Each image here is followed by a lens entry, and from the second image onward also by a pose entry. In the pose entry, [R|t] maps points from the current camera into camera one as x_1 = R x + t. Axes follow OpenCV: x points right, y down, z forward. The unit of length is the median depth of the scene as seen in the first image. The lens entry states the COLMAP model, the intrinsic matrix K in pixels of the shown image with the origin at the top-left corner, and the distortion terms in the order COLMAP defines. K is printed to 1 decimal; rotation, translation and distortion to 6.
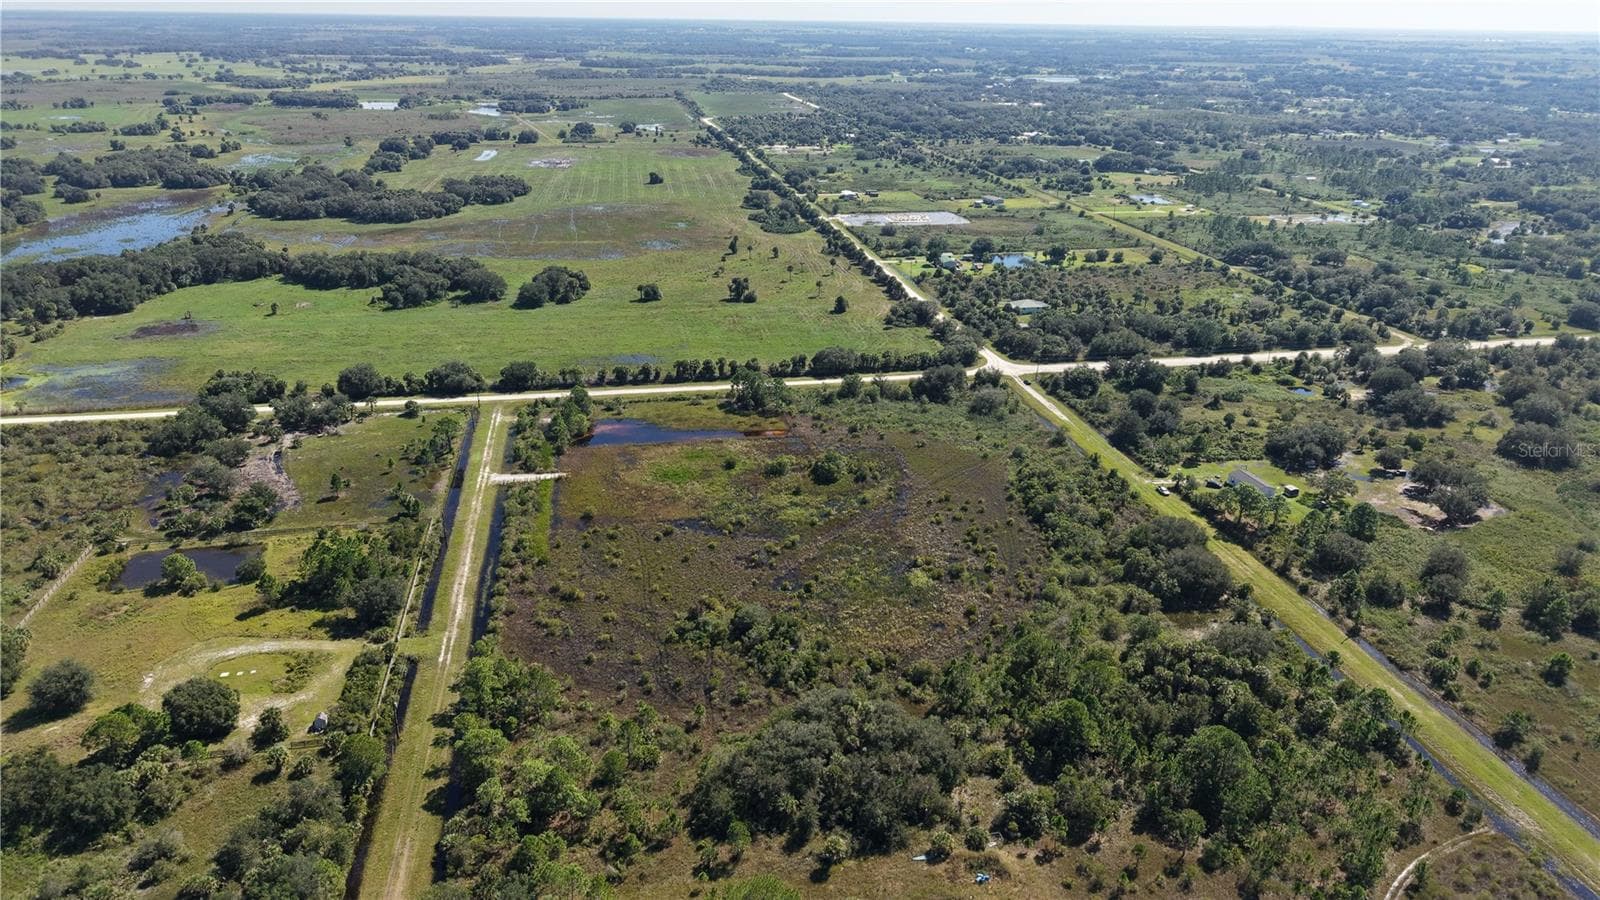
lens RADIAL K [[1061.5, 0, 800.0], [0, 1061.5, 450.0], [0, 0, 1]] dist [0.083013, -0.145844]
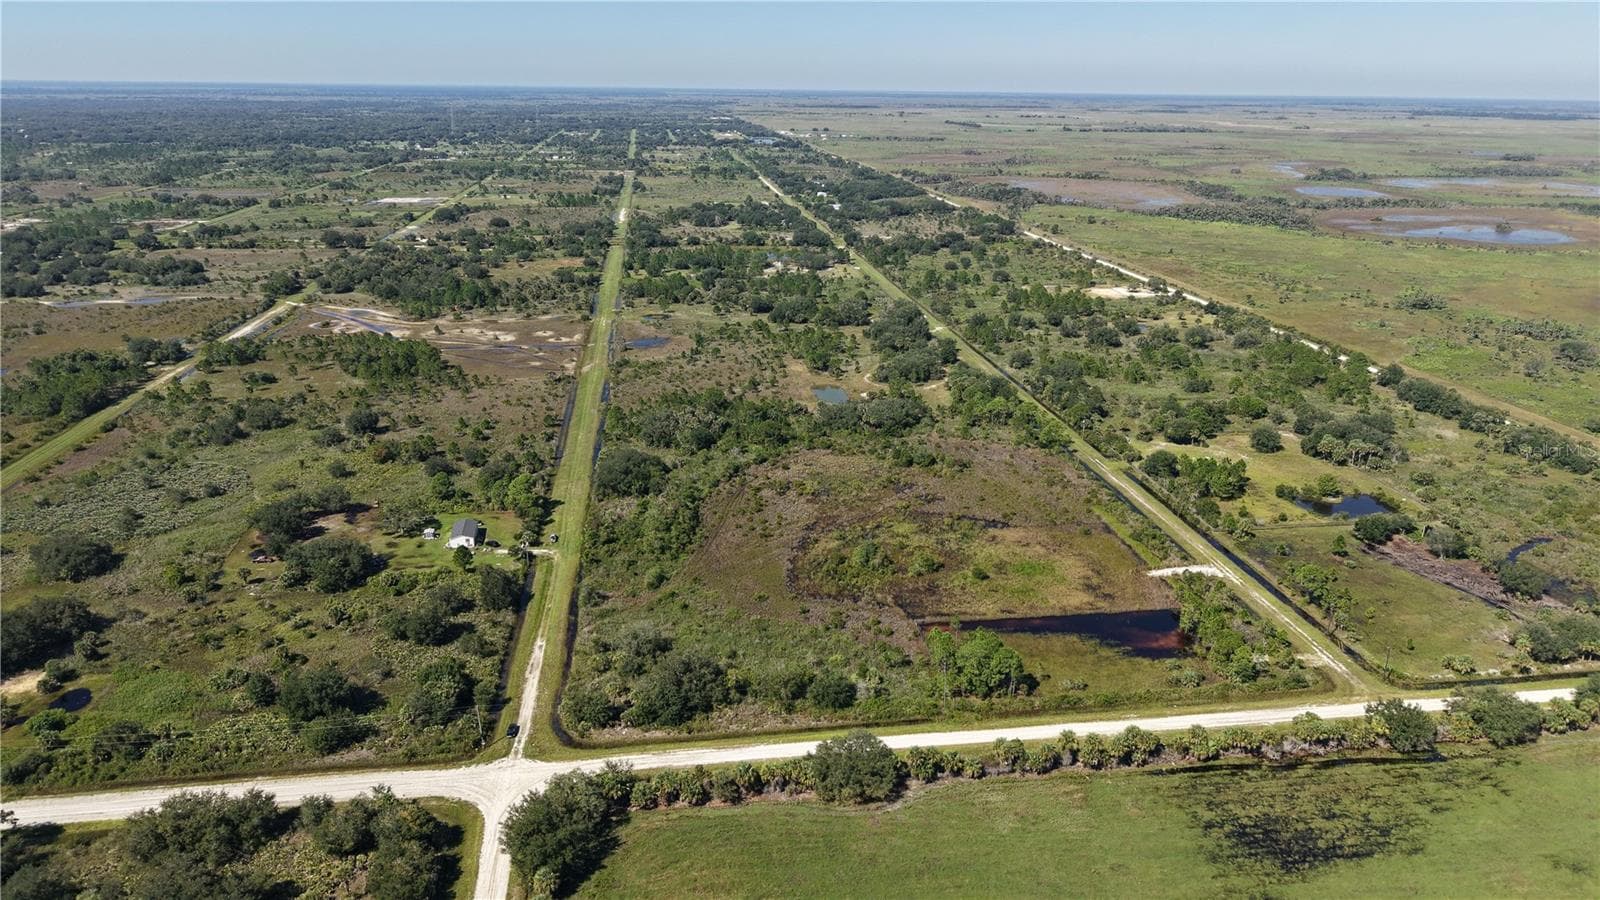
lens RADIAL K [[1065.1, 0, 801.8], [0, 1065.1, 448.2], [0, 0, 1]] dist [0.051278, -0.069041]
pose [[-0.998220, -0.041034, 0.043268, 0.046143], [-0.002587, 0.754704, 0.656061, -0.596259], [-0.059575, 0.654781, -0.753467, 1.433897]]
